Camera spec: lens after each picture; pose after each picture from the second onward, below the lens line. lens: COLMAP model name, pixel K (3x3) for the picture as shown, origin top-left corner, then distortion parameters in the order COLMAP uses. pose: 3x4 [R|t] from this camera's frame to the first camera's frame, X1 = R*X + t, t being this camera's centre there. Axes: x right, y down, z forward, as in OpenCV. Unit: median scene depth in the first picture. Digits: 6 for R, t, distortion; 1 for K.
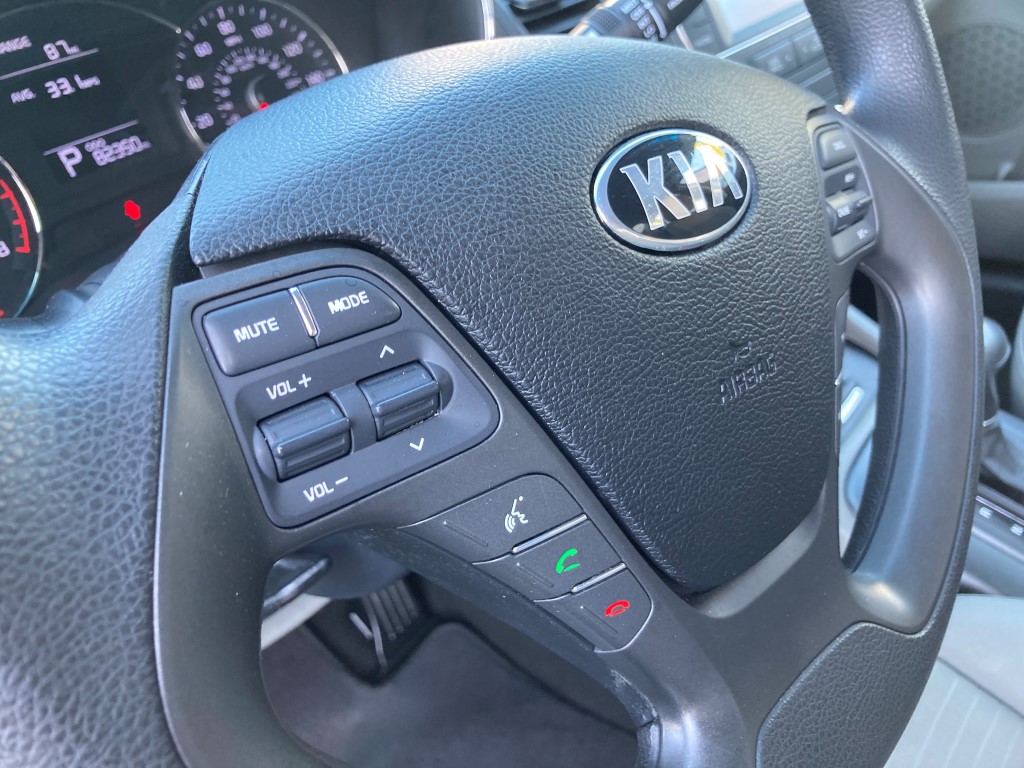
lens RADIAL K [[831.2, 0, 512.7], [0, 831.2, 358.1], [0, 0, 1]] dist [0.006454, 0.002146]
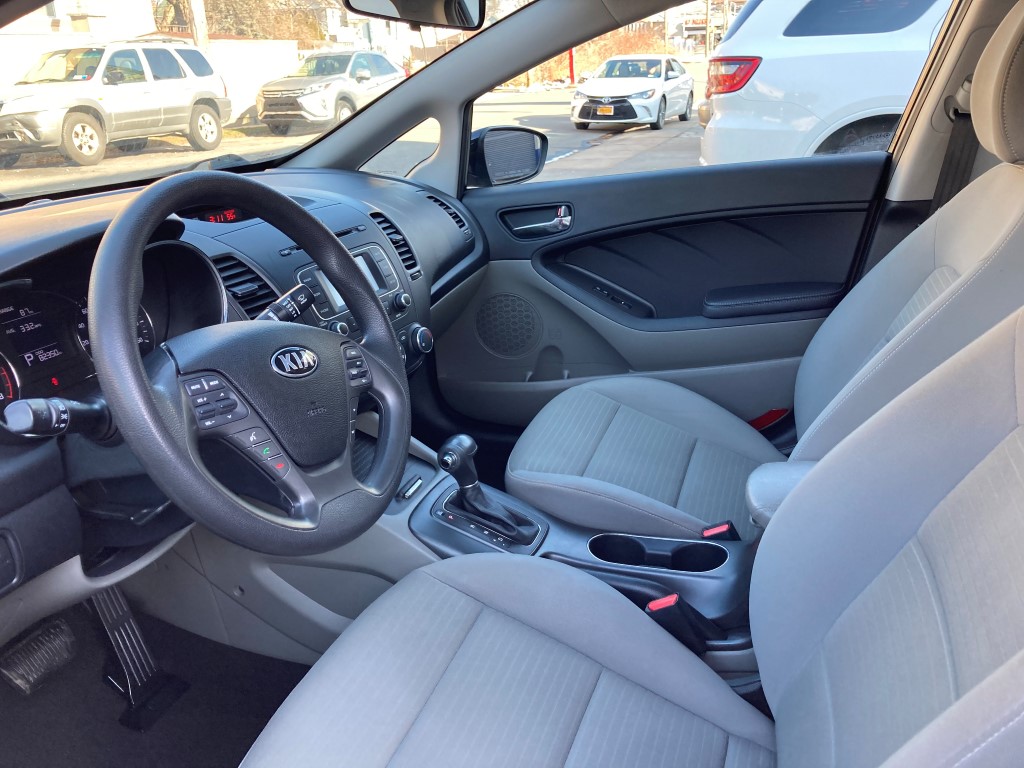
lens RADIAL K [[829.3, 0, 522.8], [0, 829.3, 382.3], [0, 0, 1]] dist [0.019299, -0.015454]
pose [[0.931790, -0.003862, 0.362976, -0.141621], [0.088009, 0.972512, -0.215580, 0.539866], [-0.352166, 0.232820, 0.906517, -1.892121]]
